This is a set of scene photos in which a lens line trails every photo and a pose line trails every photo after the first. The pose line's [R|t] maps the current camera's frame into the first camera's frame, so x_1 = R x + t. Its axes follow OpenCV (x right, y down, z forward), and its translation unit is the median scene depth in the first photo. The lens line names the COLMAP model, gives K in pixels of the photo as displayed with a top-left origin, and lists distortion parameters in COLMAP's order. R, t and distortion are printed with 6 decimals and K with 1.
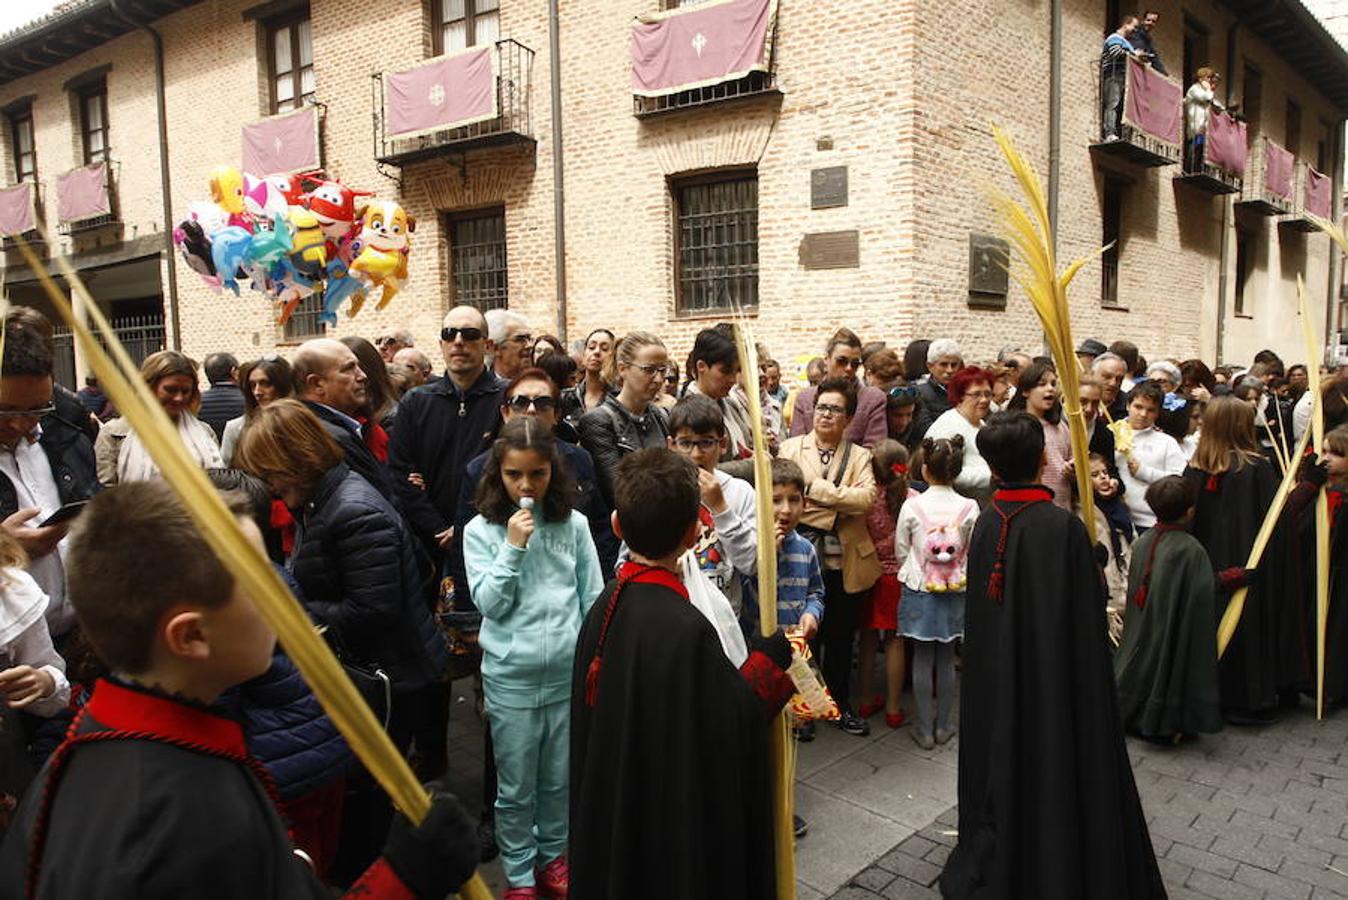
lens RADIAL K [[863.7, 0, 684.9], [0, 863.7, 457.6], [0, 0, 1]] dist [-0.066194, 0.028264]
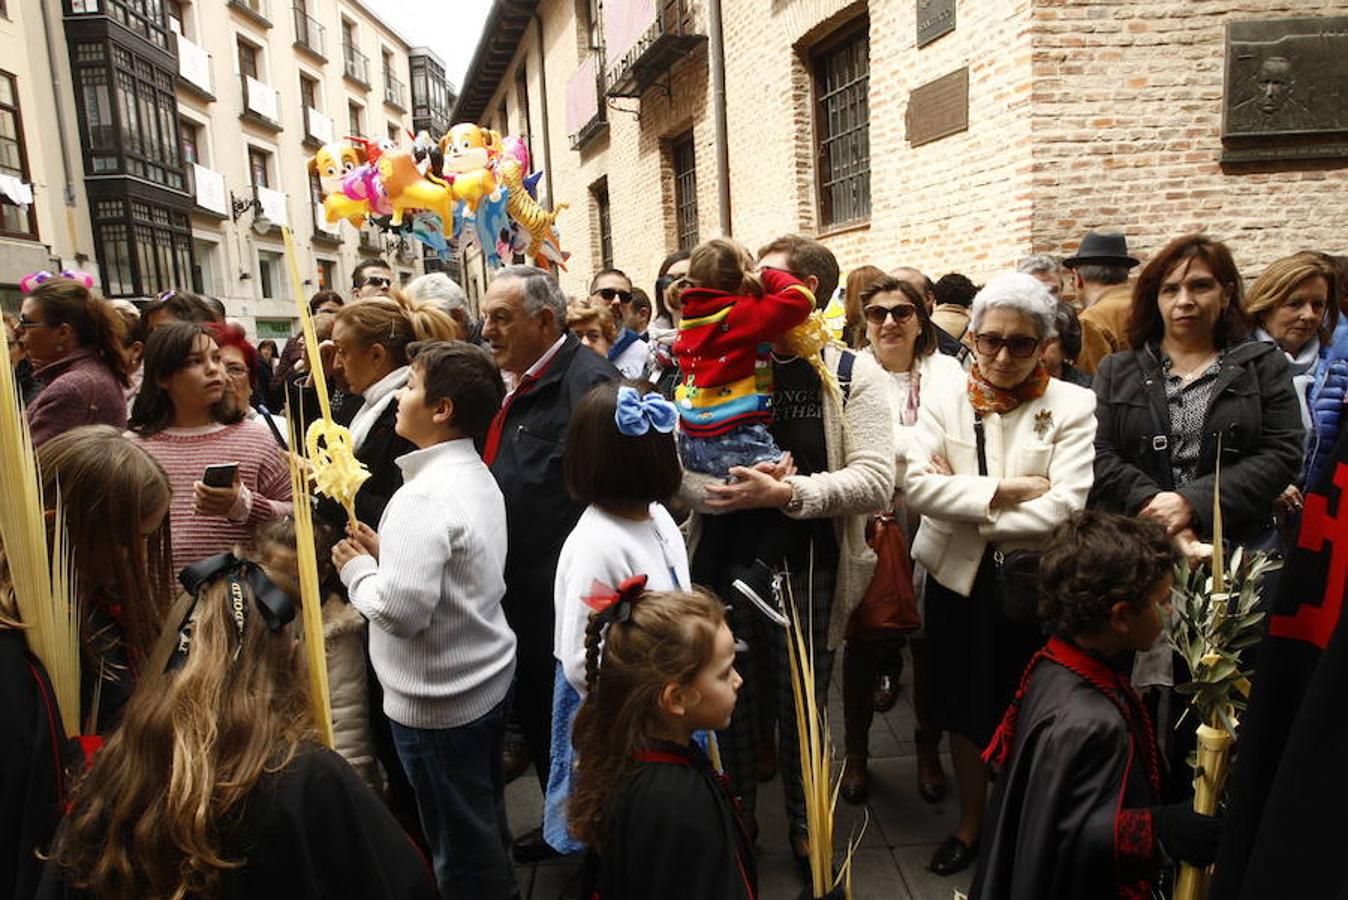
lens RADIAL K [[863.7, 0, 669.8], [0, 863.7, 458.1], [0, 0, 1]] dist [-0.066194, 0.028264]
pose [[0.724454, 0.083342, -0.684267, 0.405322], [-0.026476, 0.995296, 0.093194, -0.036259], [0.688815, -0.049397, 0.723252, 0.350705]]
